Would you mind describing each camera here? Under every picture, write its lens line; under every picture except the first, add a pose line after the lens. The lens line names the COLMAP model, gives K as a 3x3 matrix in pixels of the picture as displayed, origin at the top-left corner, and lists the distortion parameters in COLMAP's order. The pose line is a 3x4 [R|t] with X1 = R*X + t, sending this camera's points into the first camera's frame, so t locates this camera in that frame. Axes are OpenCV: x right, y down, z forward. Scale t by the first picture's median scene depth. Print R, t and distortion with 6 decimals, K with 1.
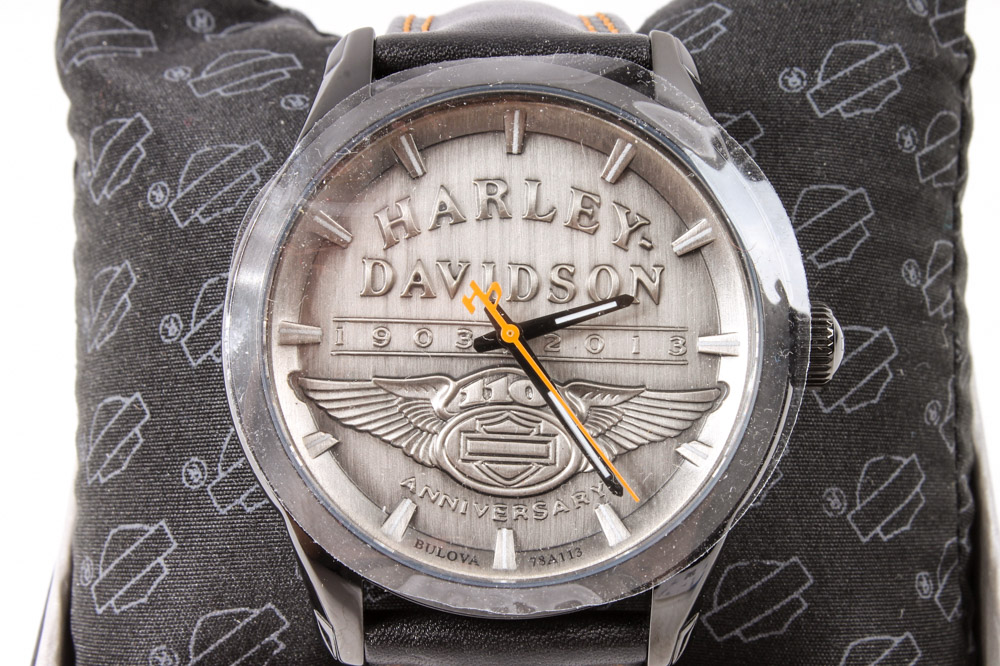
lens RADIAL K [[2343.9, 0, 500.0], [0, 2343.9, 333.0], [0, 0, 1]] dist [0.042263, -0.426241]
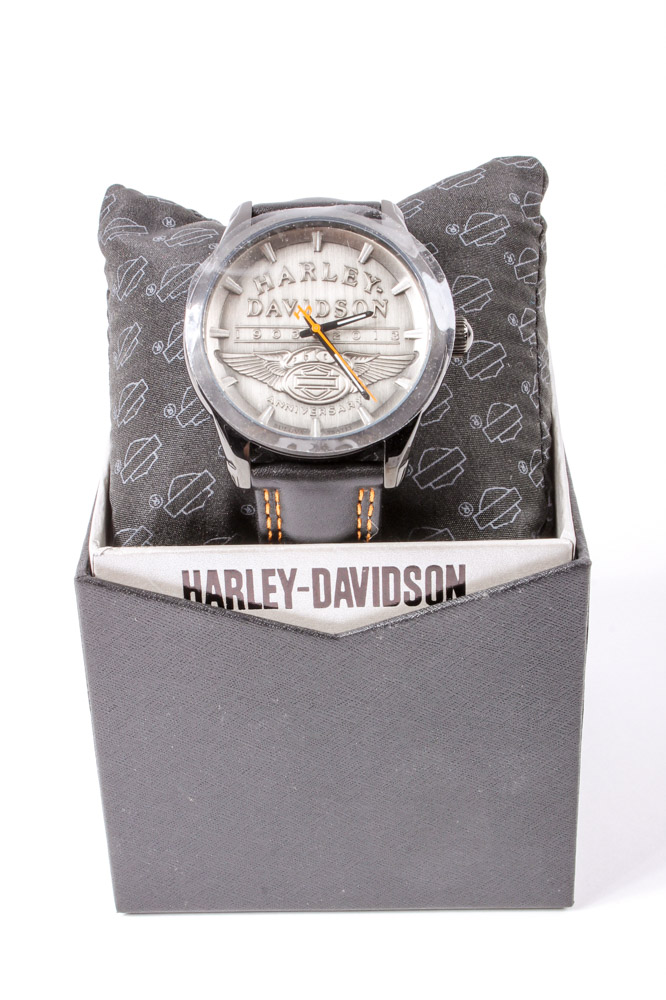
lens RADIAL K [[1785.6, 0, 333.0], [0, 1785.6, 500.0], [0, 0, 1]] dist [-0.073588, -0.041240]
pose [[0.999643, -0.019963, -0.017763, 0.044953], [0.017885, 0.993741, -0.110265, 0.332709], [0.019853, 0.109908, 0.993743, -0.605999]]
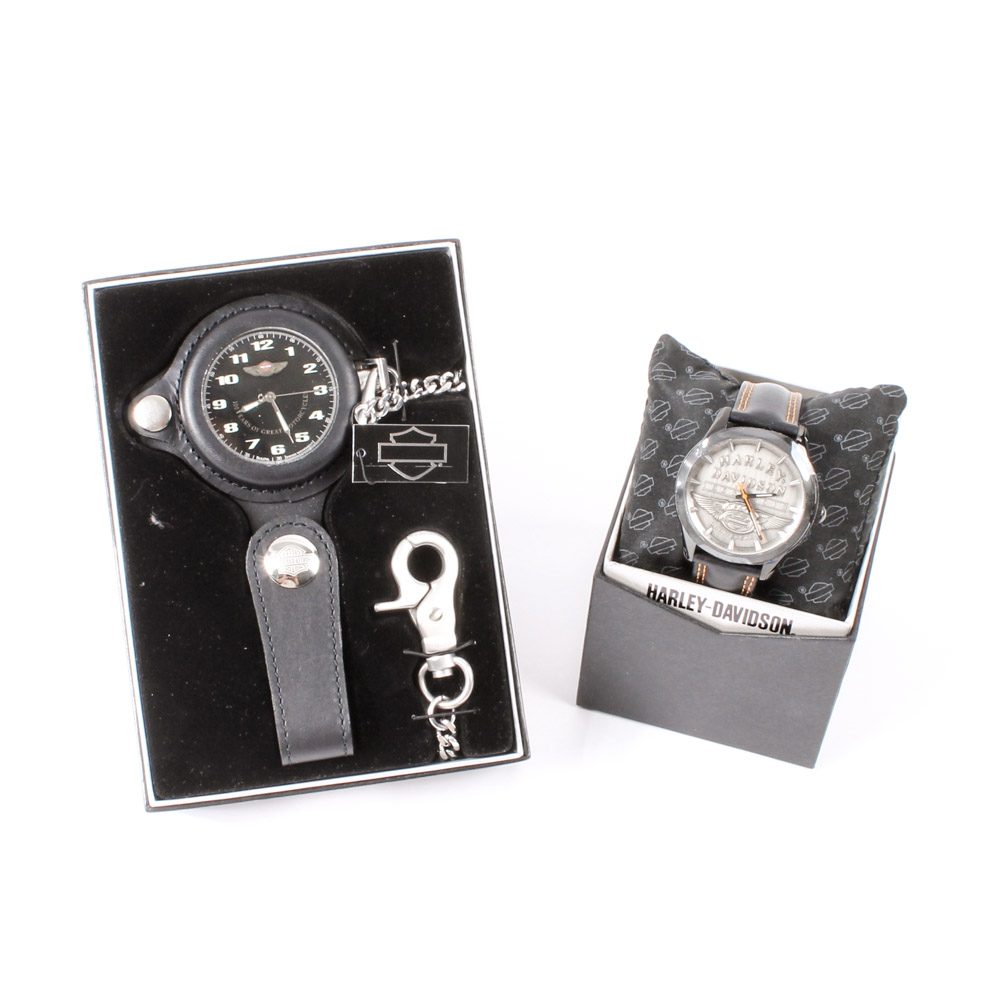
lens RADIAL K [[1904.7, 0, 500.0], [0, 1904.7, 500.0], [0, 0, 1]] dist [-0.143704, -0.120124]
pose [[0.958559, 0.241118, -0.151748, 0.098028], [-0.199313, 0.948155, 0.247543, -0.715737], [0.203567, -0.207039, 0.956920, -2.220893]]
